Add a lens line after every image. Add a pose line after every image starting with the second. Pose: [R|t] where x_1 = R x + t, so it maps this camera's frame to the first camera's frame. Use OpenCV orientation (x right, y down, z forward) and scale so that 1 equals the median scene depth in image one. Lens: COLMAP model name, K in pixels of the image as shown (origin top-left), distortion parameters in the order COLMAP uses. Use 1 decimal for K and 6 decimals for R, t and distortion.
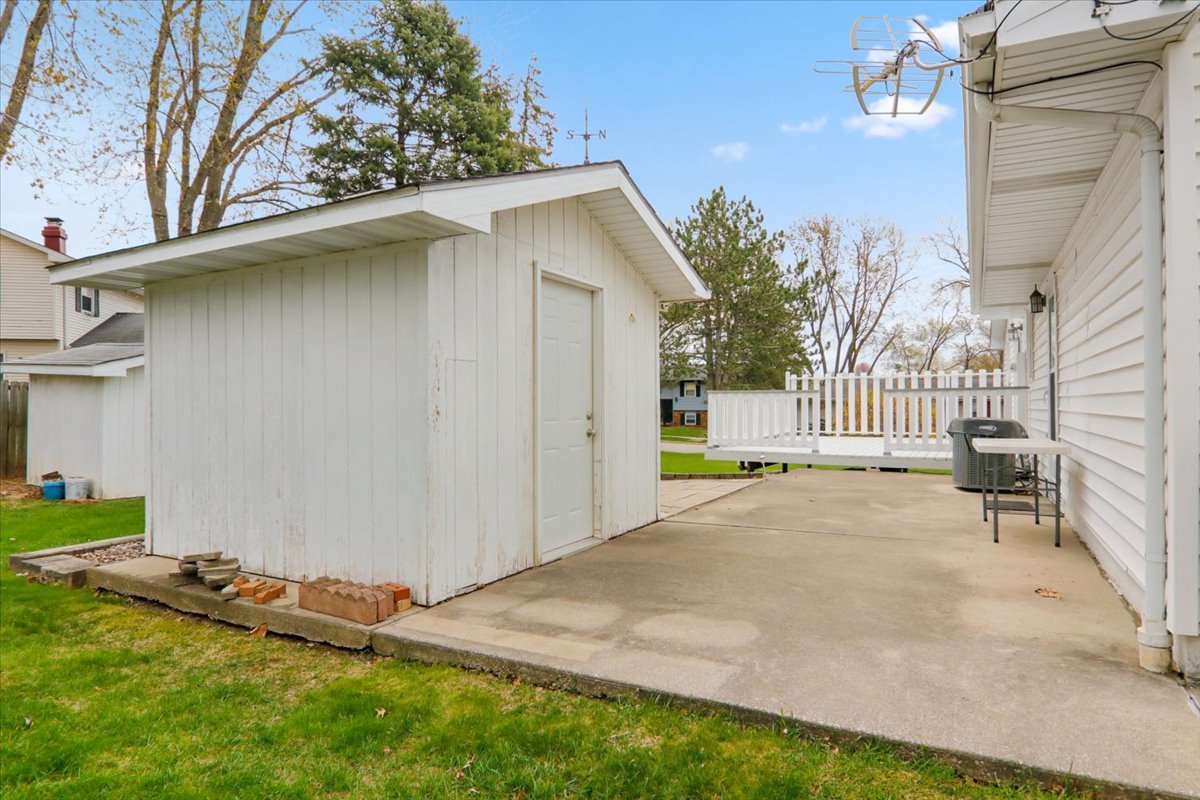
lens RADIAL K [[687.0, 0, 597.5], [0, 687.0, 403.1], [0, 0, 1]] dist [-0.004011, -0.006045]
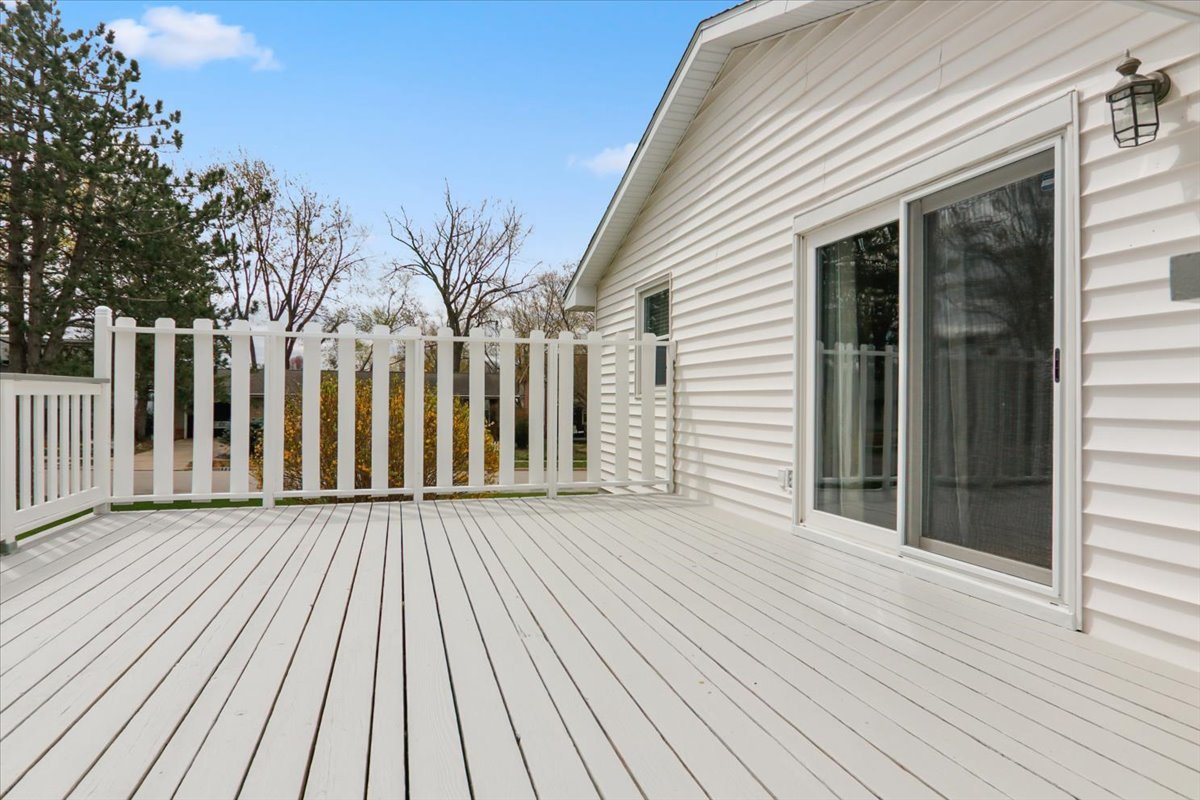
lens RADIAL K [[687.0, 0, 592.1], [0, 687.0, 394.3], [0, 0, 1]] dist [-0.004011, -0.006045]
pose [[0.713728, 0.013522, 0.700292, 0.054276], [-0.009782, 0.999909, -0.009338, -0.001342], [-0.700354, -0.000186, 0.713795, 0.154994]]
